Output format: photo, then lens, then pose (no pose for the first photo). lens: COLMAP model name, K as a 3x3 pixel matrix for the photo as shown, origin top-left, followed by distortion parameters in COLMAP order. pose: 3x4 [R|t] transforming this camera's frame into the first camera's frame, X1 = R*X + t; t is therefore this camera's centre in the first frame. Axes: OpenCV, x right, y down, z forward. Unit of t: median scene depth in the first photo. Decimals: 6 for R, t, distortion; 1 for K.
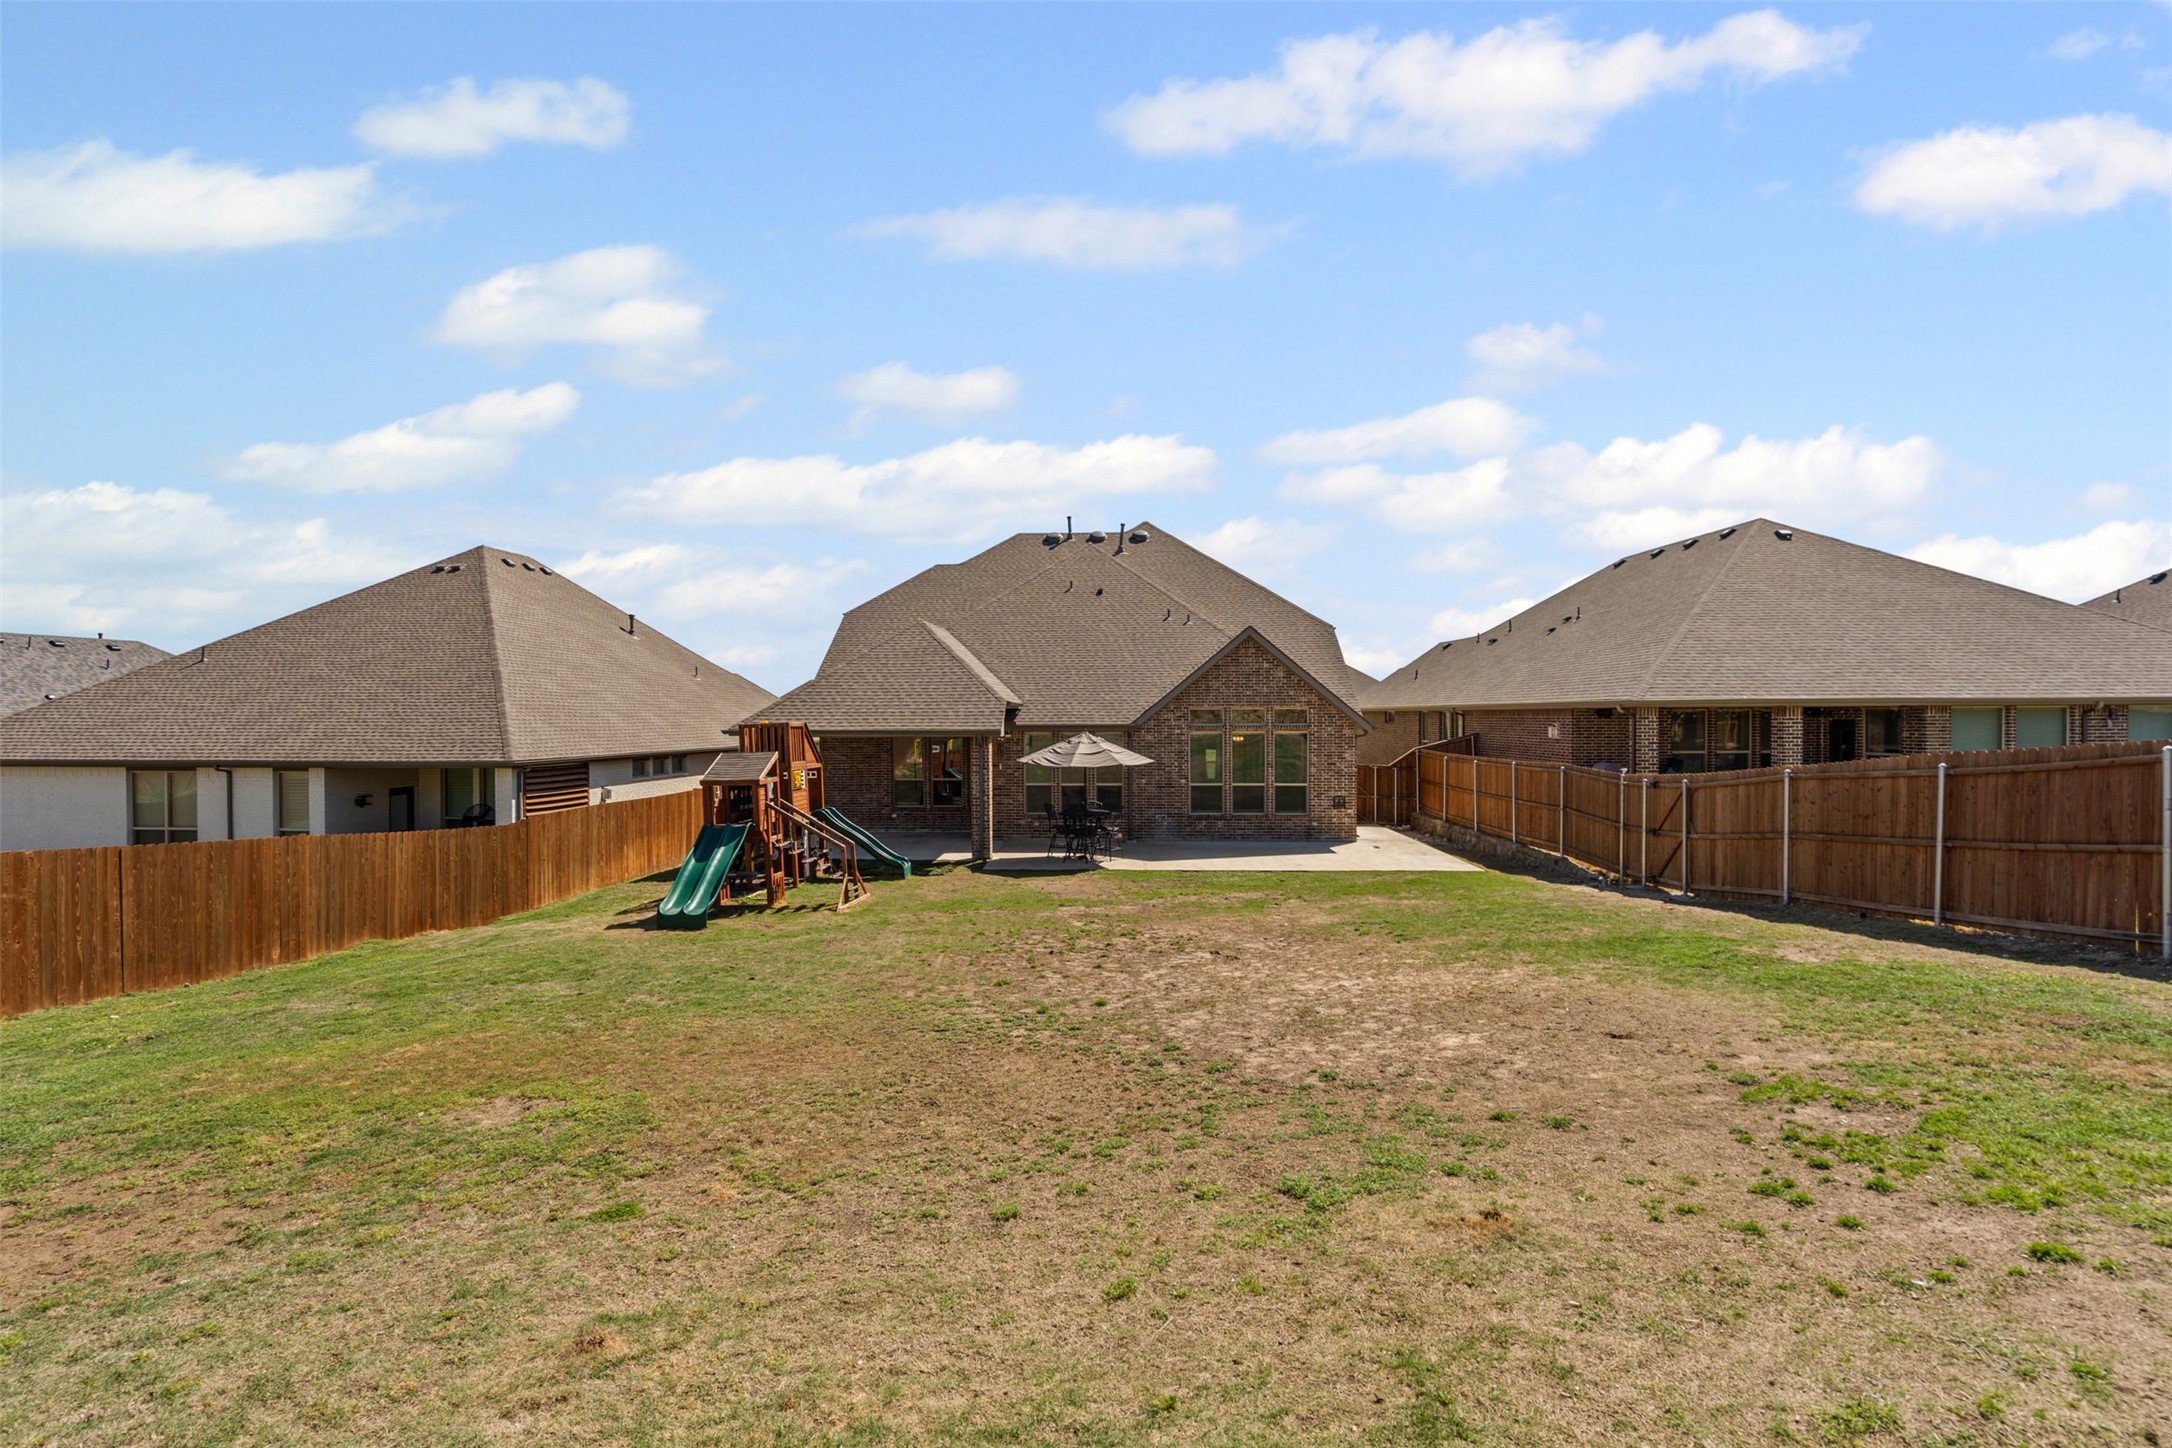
lens RADIAL K [[998.2, 0, 1094.8], [0, 998.2, 731.8], [0, 0, 1]] dist [-0.005994, 0.005101]
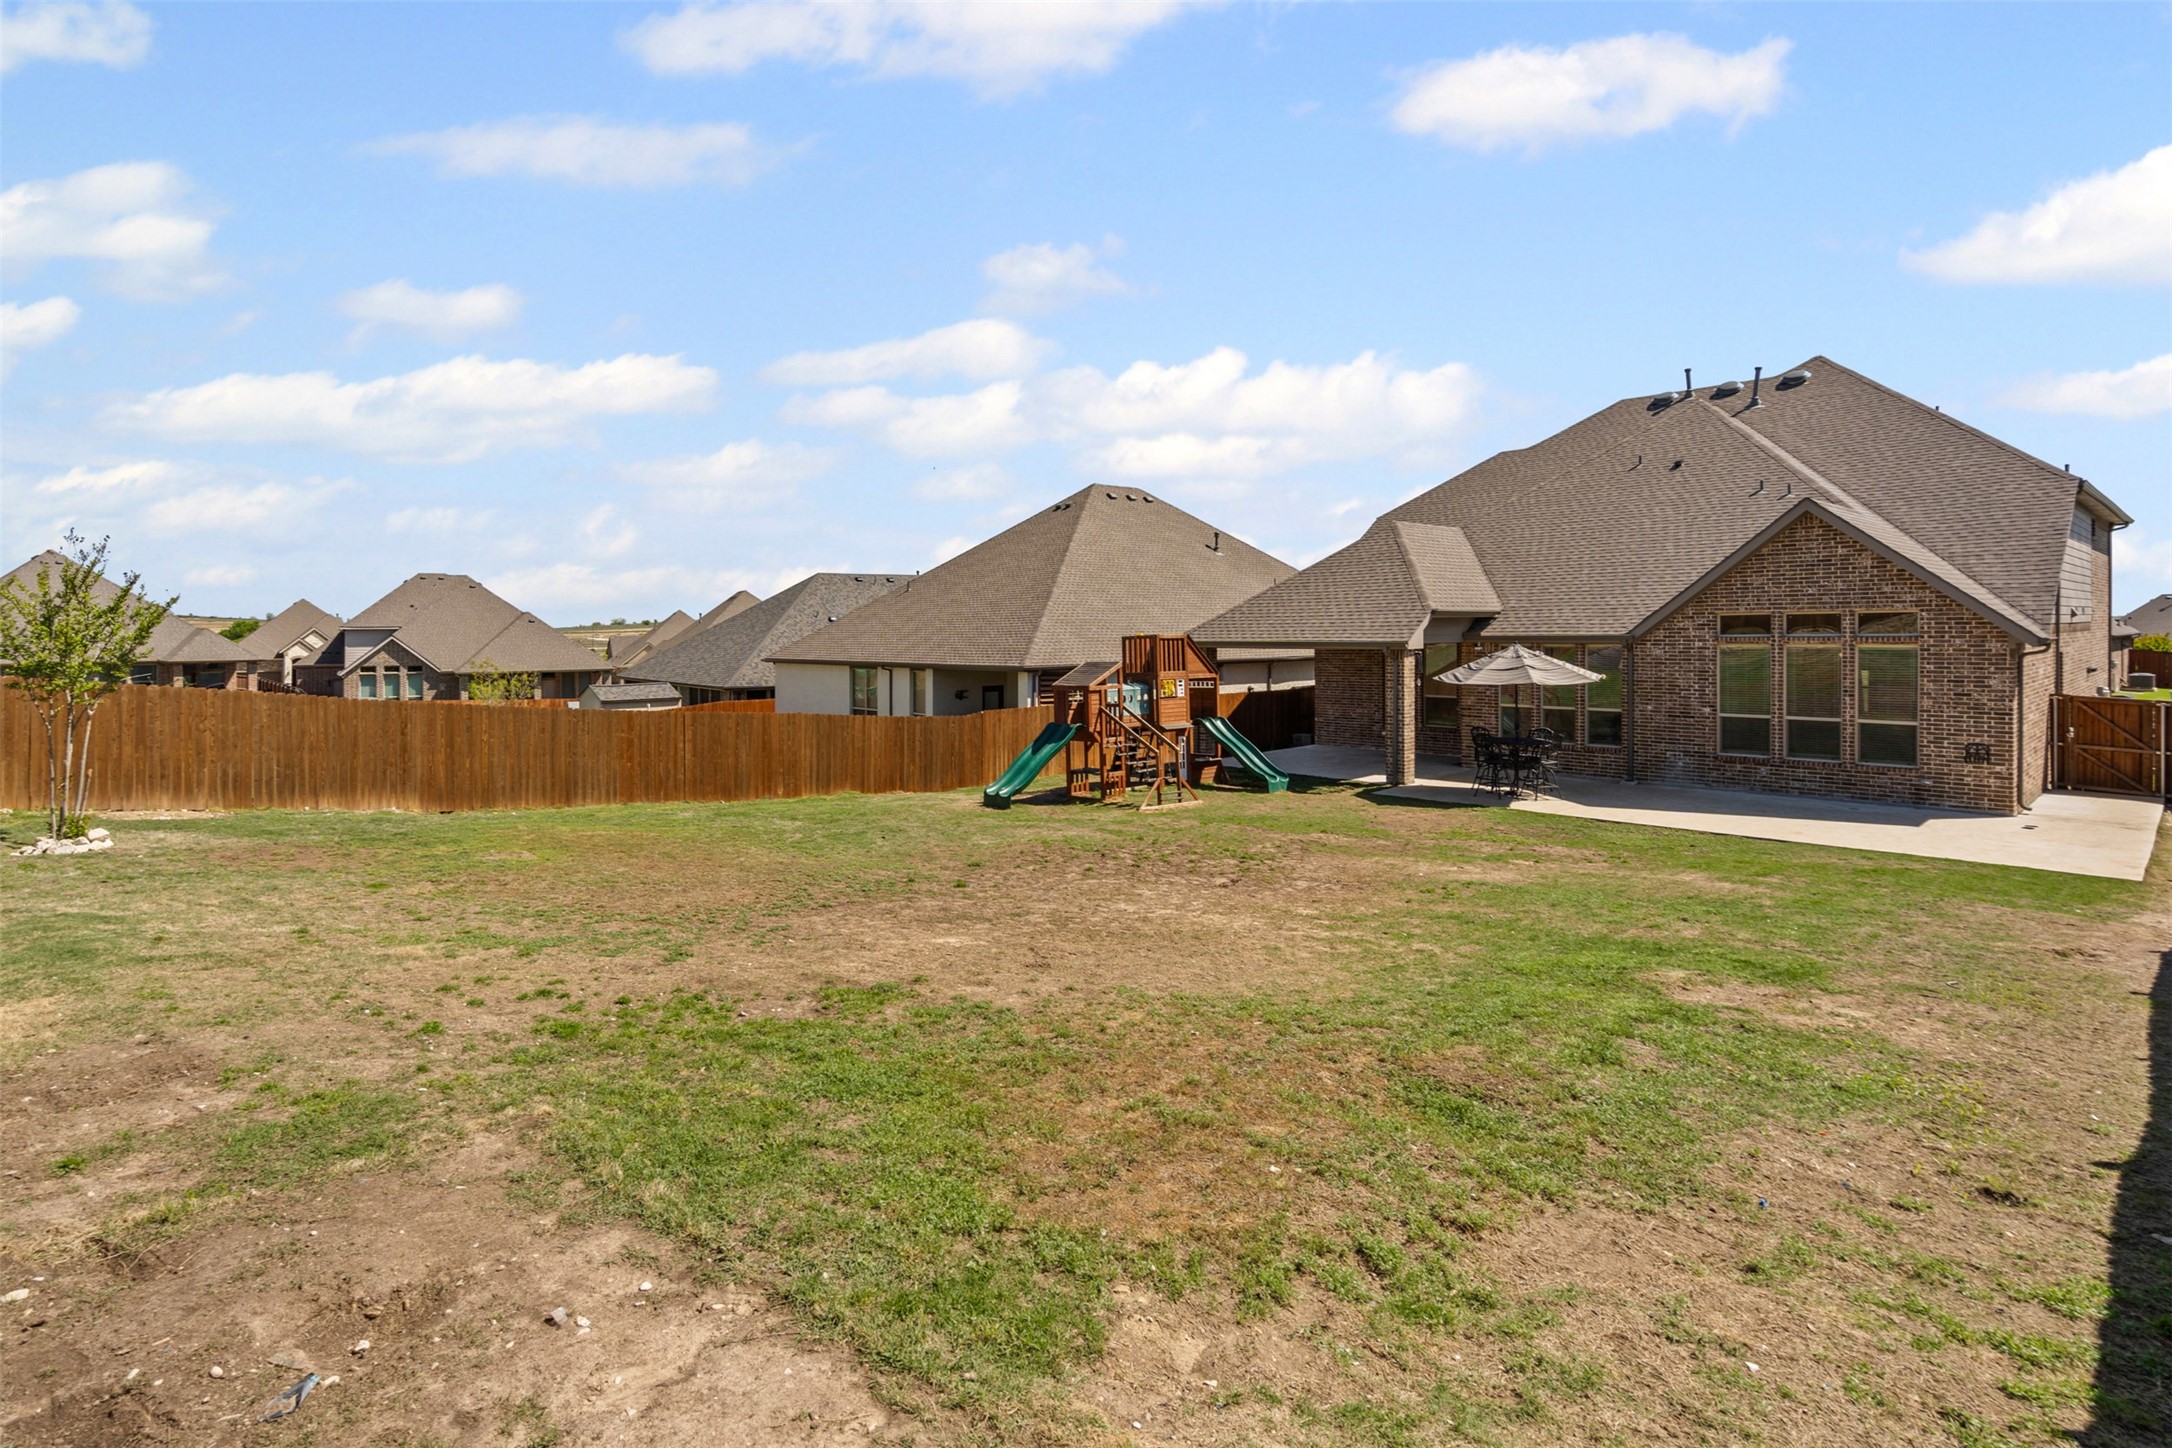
lens RADIAL K [[1078.2, 0, 1047.2], [0, 1078.2, 634.6], [0, 0, 1]] dist [-0.012095, 0.000644]
pose [[0.710092, -0.001372, -0.704107, 0.341270], [-0.002828, 0.999984, -0.004801, -0.002669], [0.704103, 0.005401, 0.710077, 0.077806]]
